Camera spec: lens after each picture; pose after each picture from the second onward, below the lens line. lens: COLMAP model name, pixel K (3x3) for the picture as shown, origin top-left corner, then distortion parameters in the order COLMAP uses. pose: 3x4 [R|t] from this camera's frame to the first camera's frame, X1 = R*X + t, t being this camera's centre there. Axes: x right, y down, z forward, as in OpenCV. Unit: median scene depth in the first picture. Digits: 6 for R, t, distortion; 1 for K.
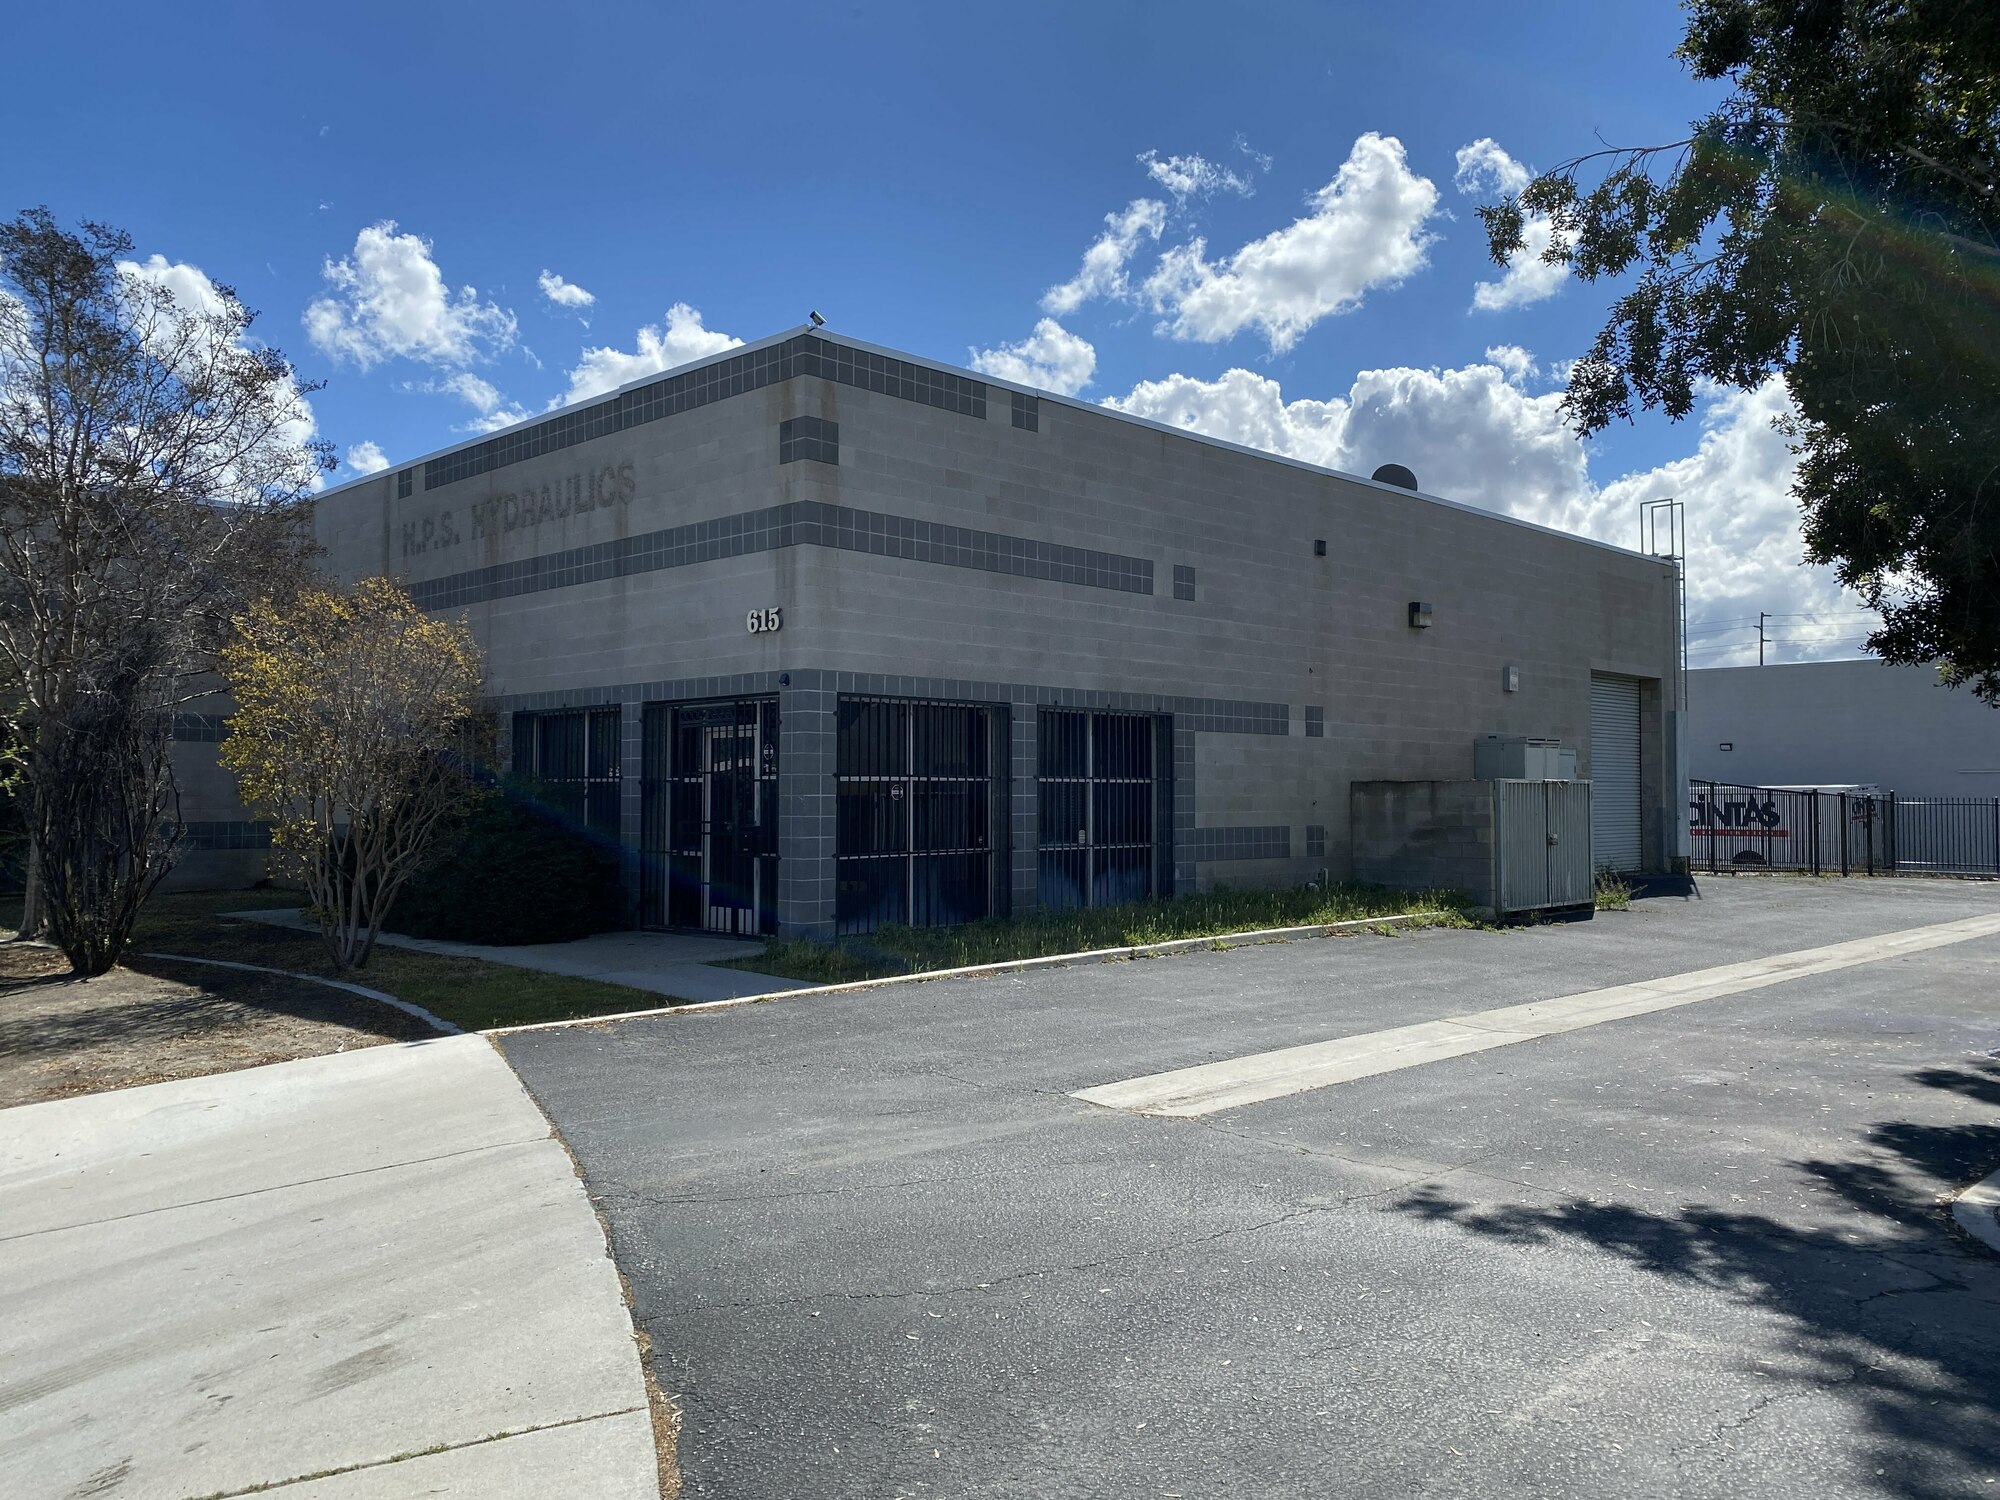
lens RADIAL K [[1519.2, 0, 1002.3], [0, 1519.2, 740.7], [0, 0, 1]] dist [0.089697, -0.140512]
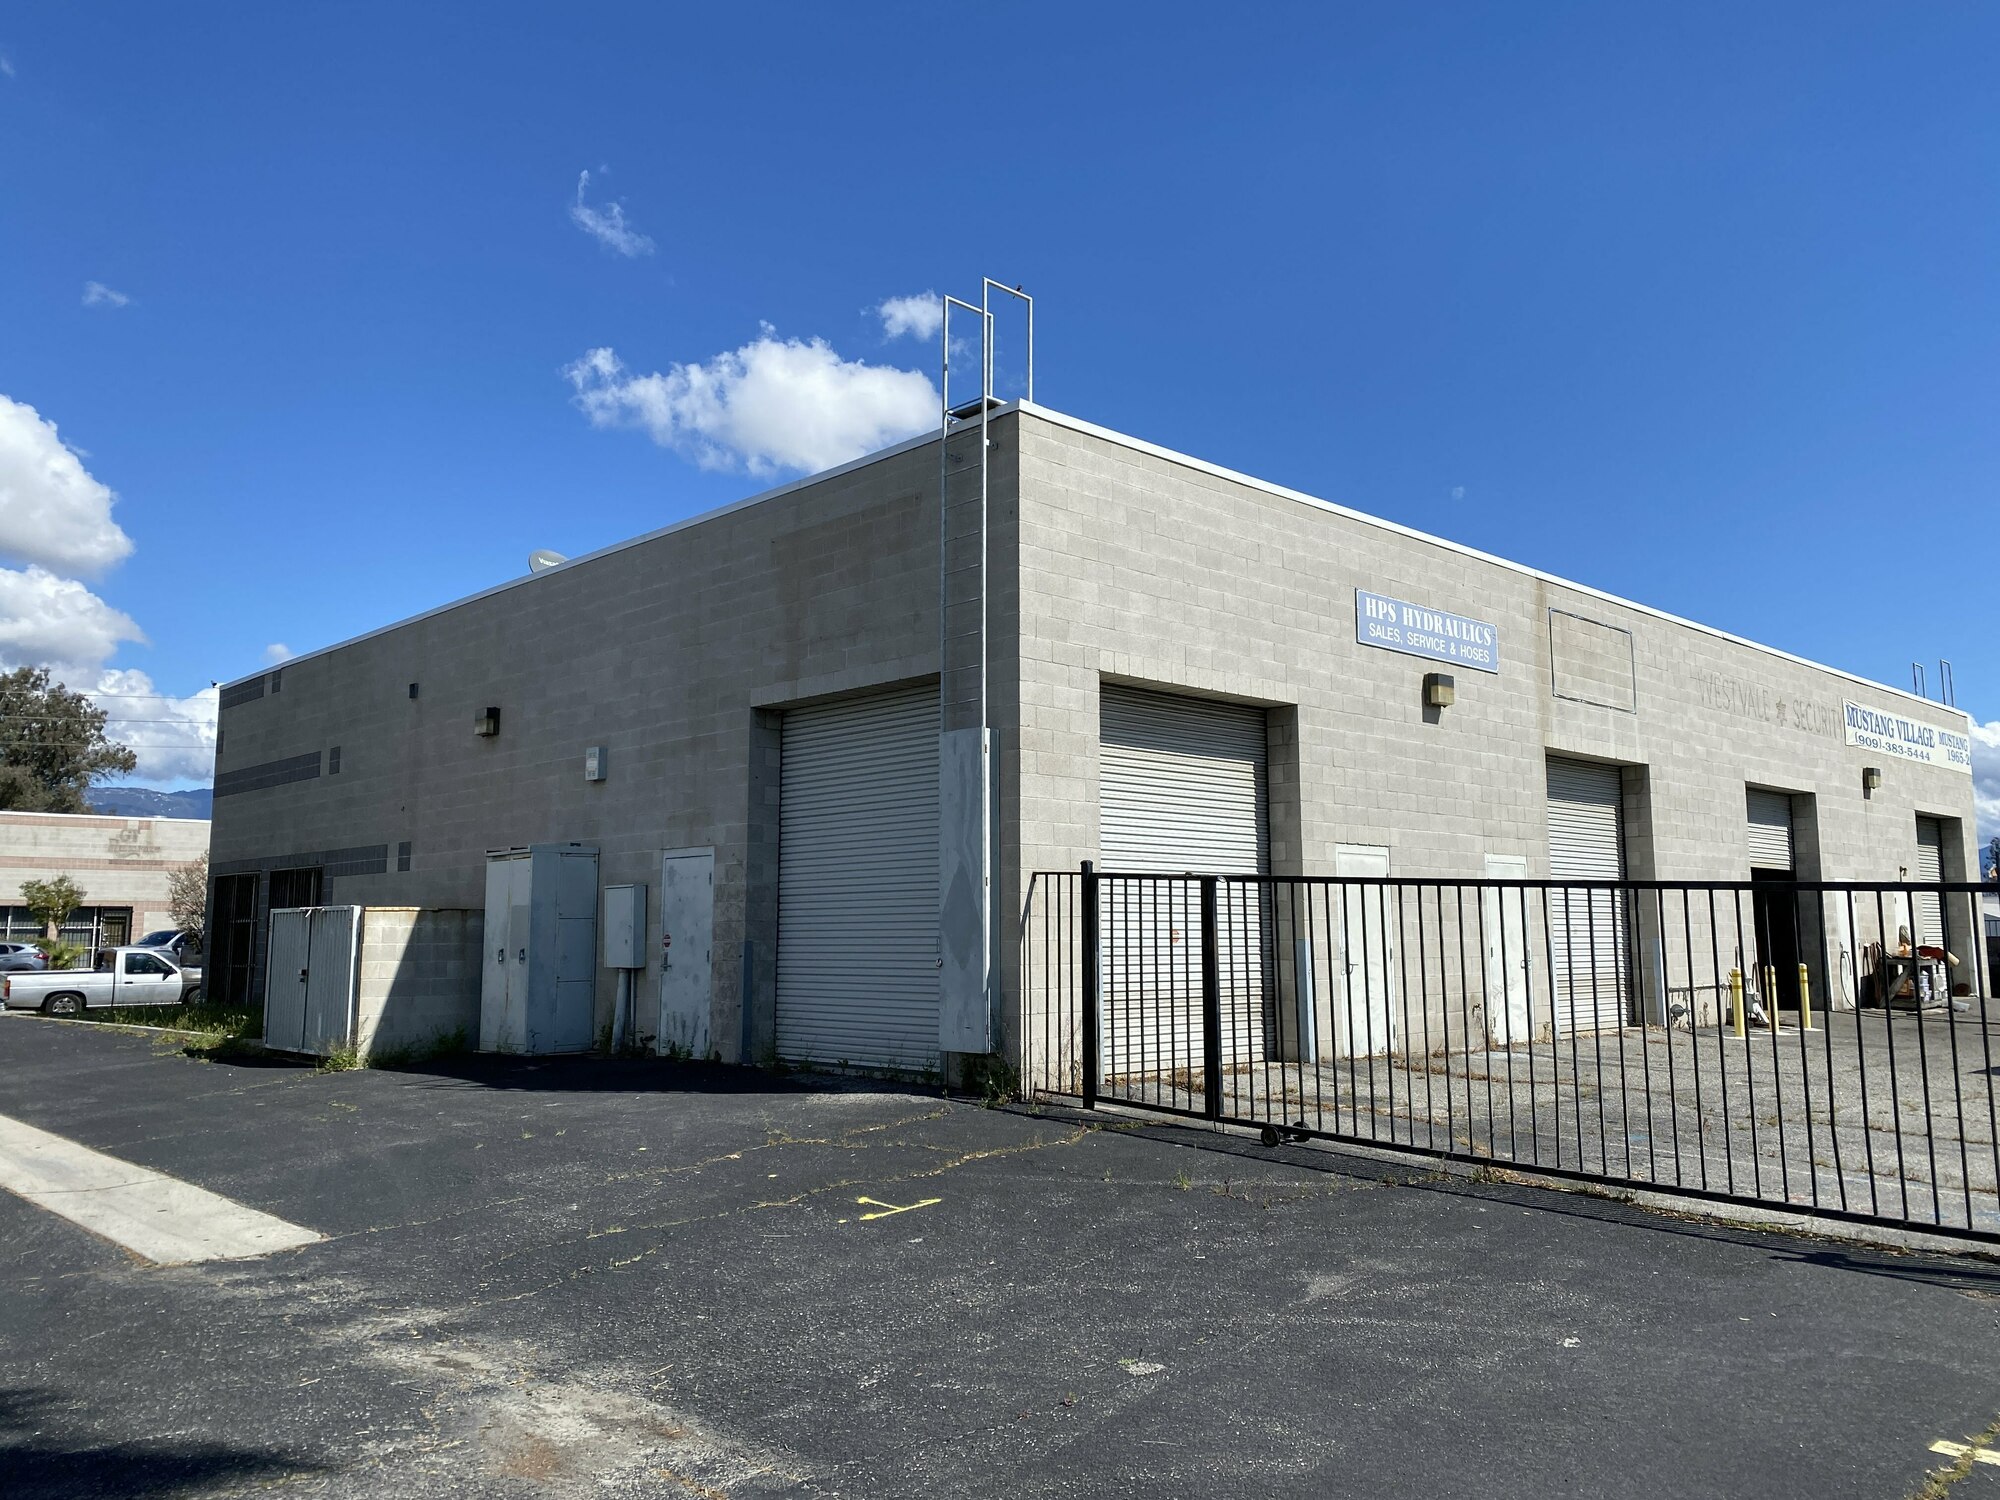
lens RADIAL K [[1522.8, 0, 1016.3], [0, 1522.8, 713.8], [0, 0, 1]] dist [0.040796, -0.038332]
pose [[-0.020835, -0.146620, -0.988973, 1.564154], [0.034164, 0.988506, -0.147270, 0.075116], [0.999199, -0.036856, -0.015586, 1.801558]]
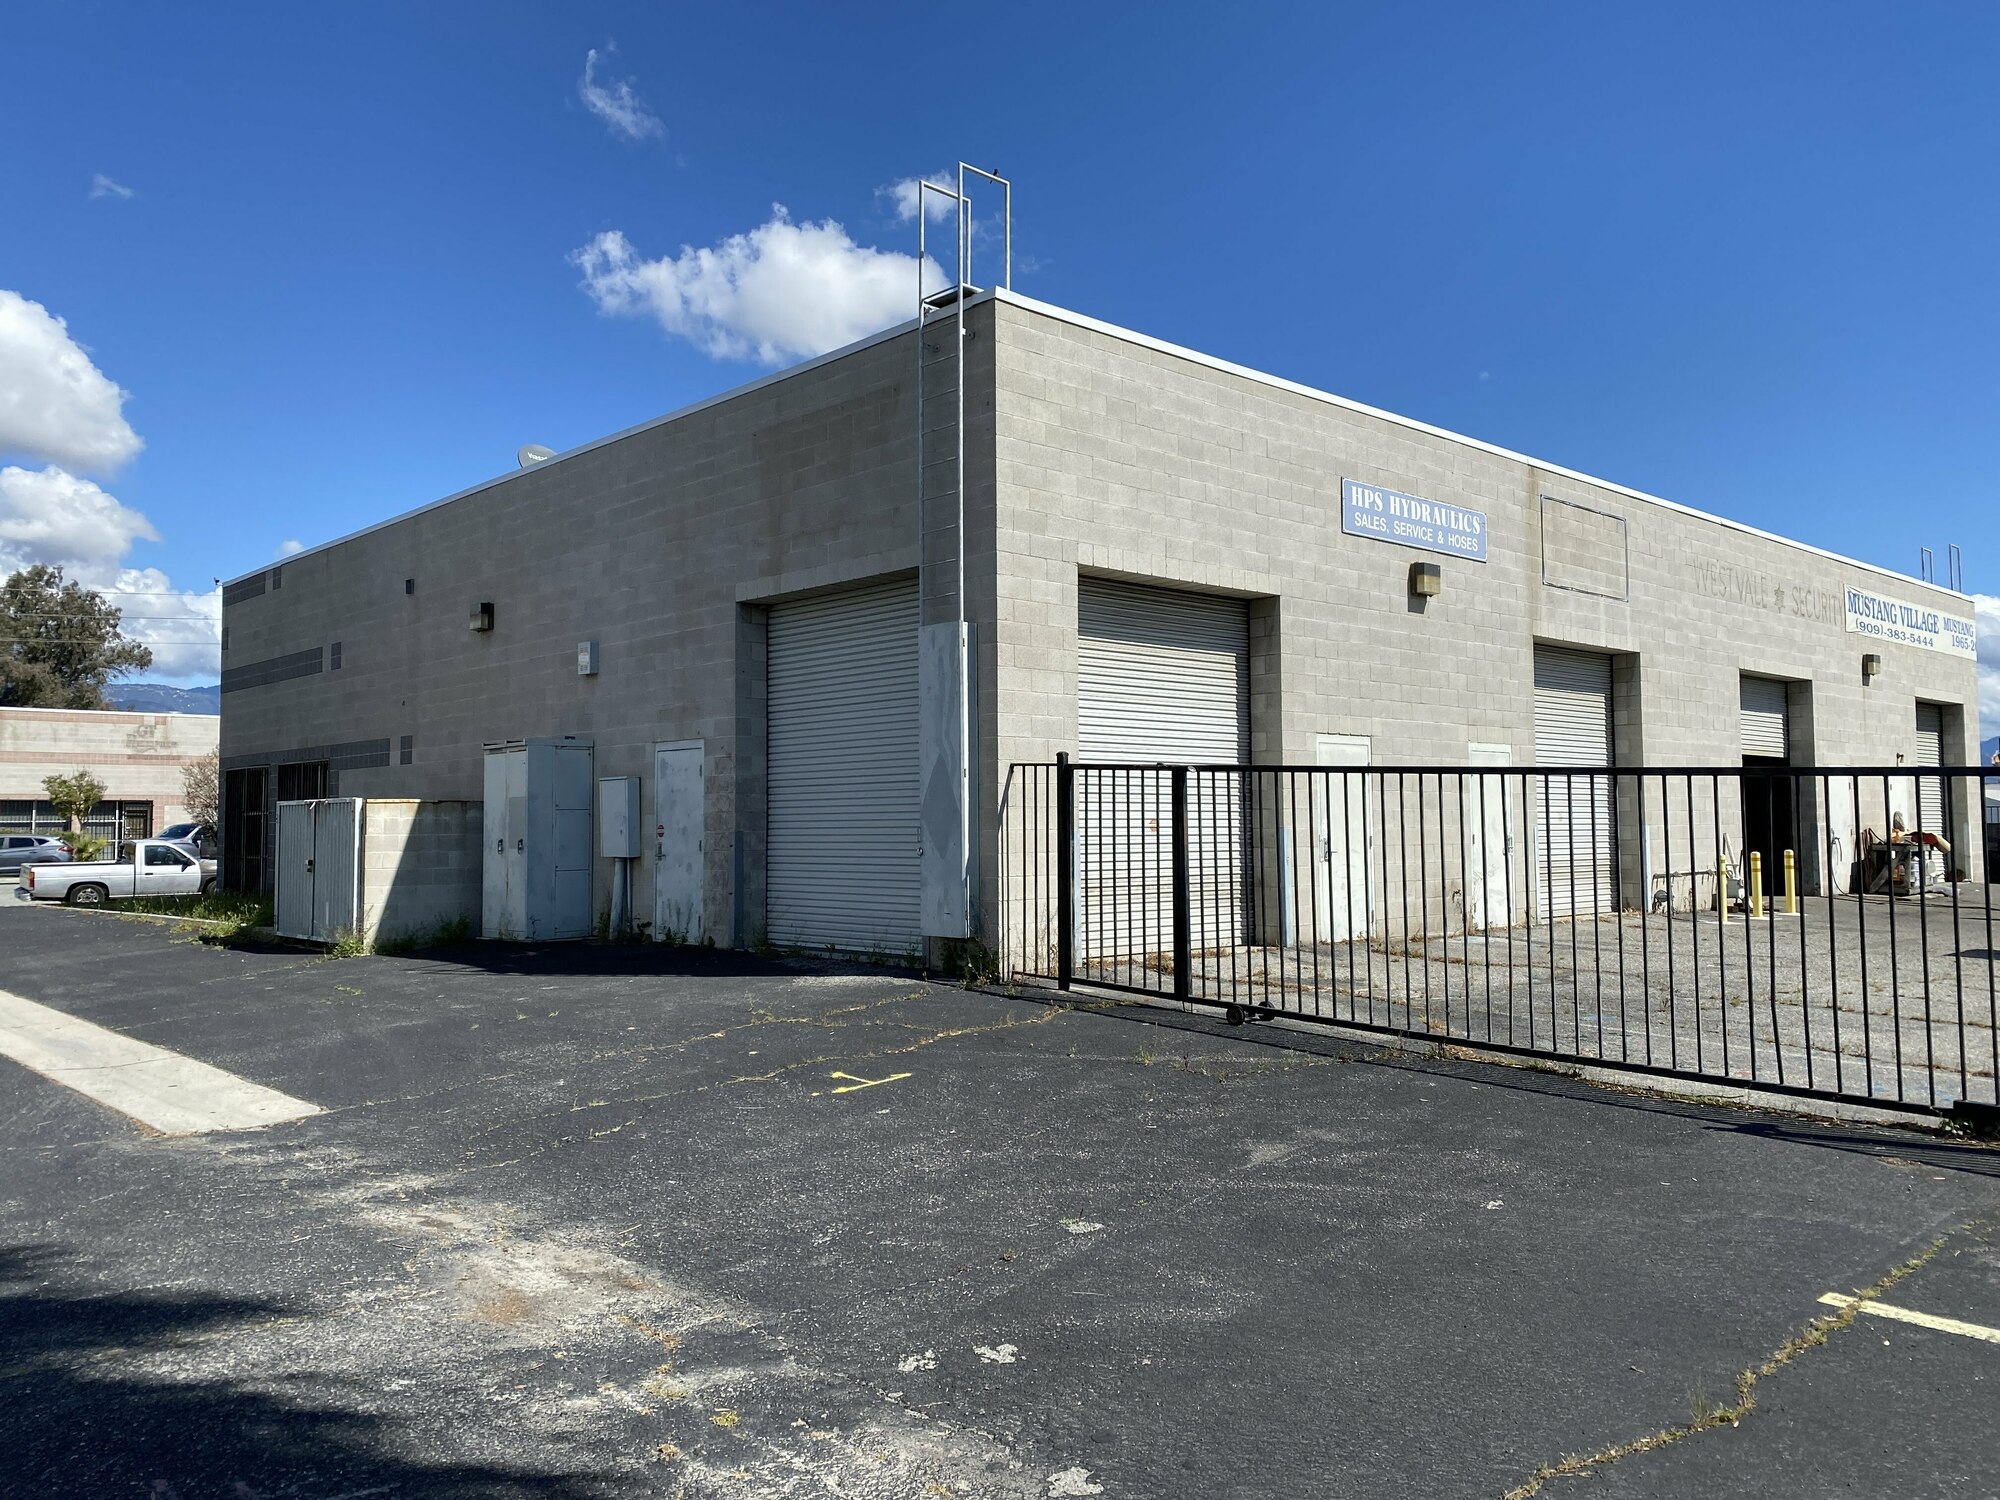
lens RADIAL K [[1519.2, 0, 1002.3], [0, 1519.2, 740.7], [0, 0, 1]] dist [0.089697, -0.140512]
pose [[-0.041651, -0.059390, -0.997366, 1.573821], [0.037656, 0.997429, -0.060966, 0.077444], [0.998422, -0.040096, -0.039308, 1.823965]]
